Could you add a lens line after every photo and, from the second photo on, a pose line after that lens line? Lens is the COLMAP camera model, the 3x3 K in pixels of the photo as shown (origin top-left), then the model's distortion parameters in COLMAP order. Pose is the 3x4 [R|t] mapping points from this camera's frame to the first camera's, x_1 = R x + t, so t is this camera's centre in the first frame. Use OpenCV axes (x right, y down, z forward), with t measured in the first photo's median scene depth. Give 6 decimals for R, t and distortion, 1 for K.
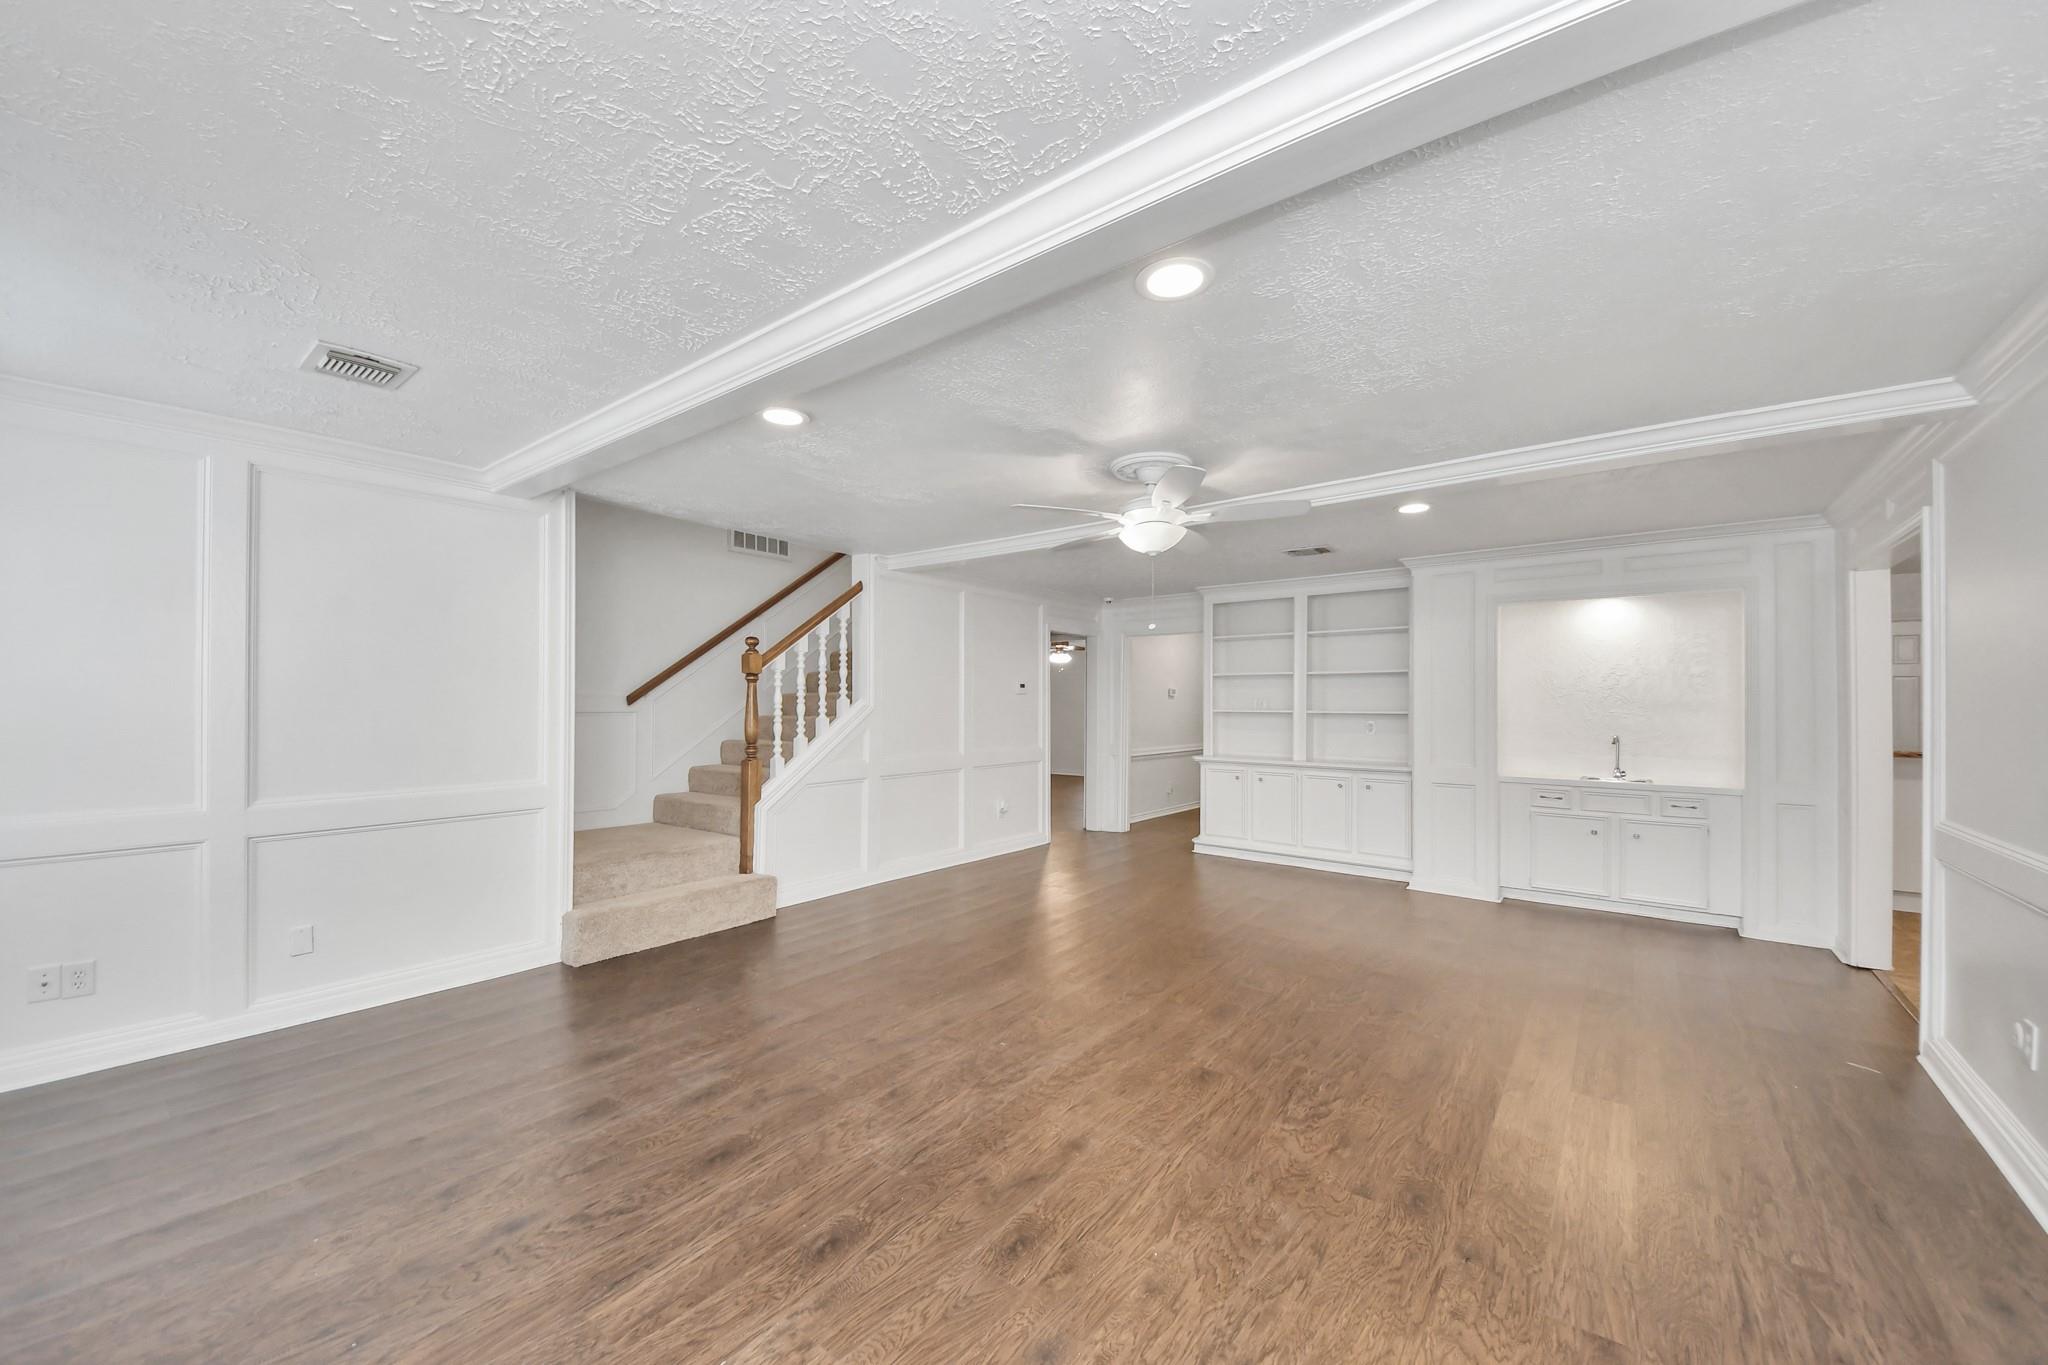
lens RADIAL K [[754.3, 0, 1042.2], [0, 754.3, 687.8], [0, 0, 1]] dist [-0.003134, -0.006532]
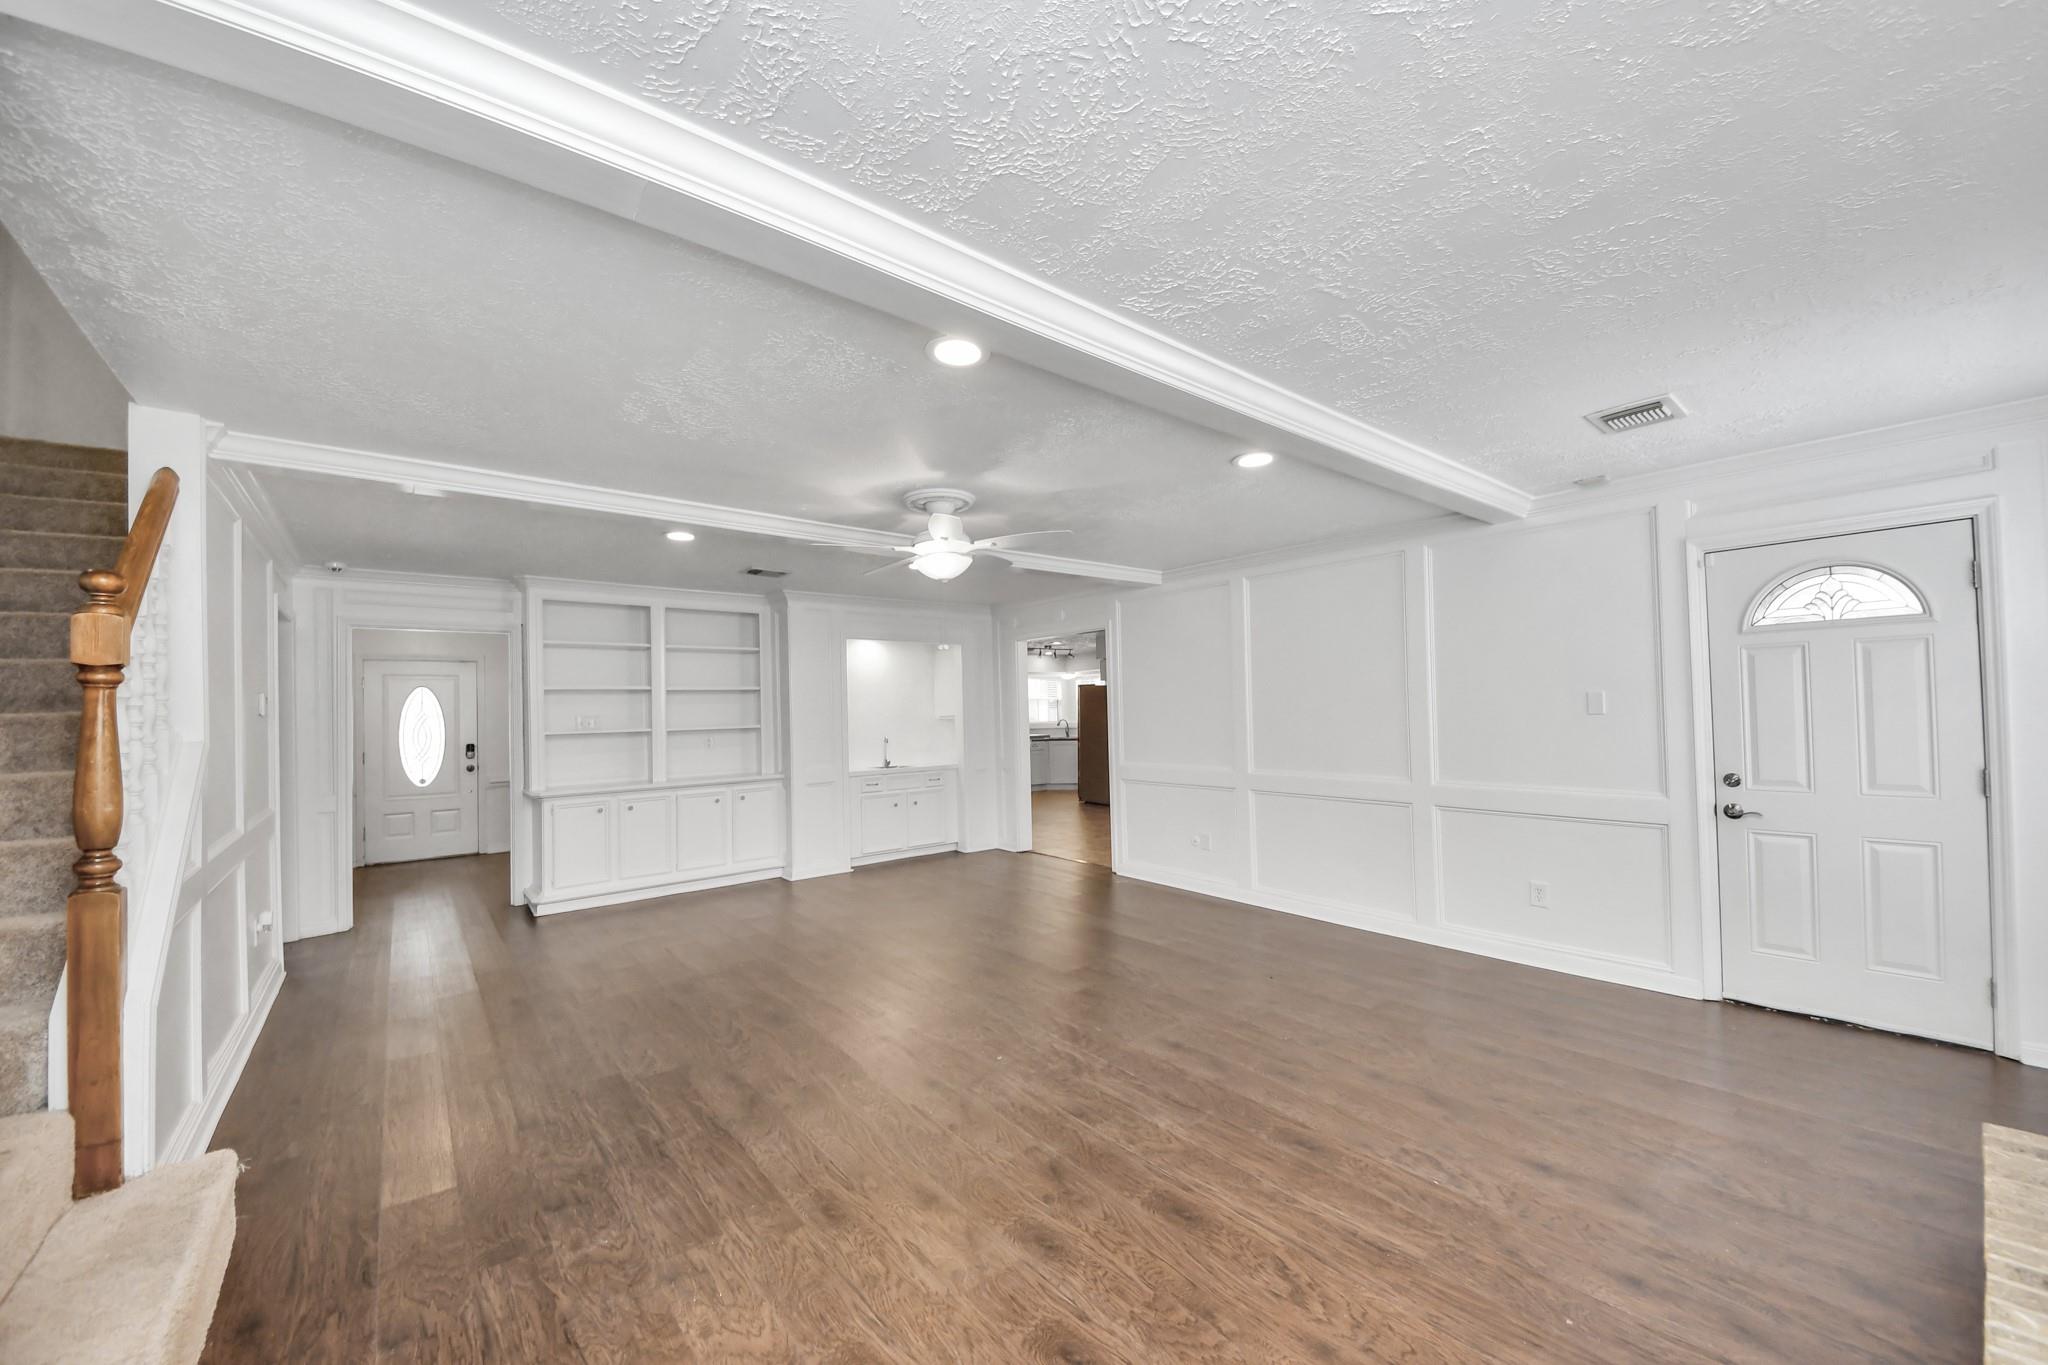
lens RADIAL K [[754.3, 0, 1037.1], [0, 754.3, 686.6], [0, 0, 1]] dist [-0.003134, -0.006532]
pose [[0.255440, 0.014190, 0.966721, -1.170824], [0.009035, 0.999814, -0.017063, -0.004374], [-0.966783, 0.013093, 0.255265, 0.793288]]
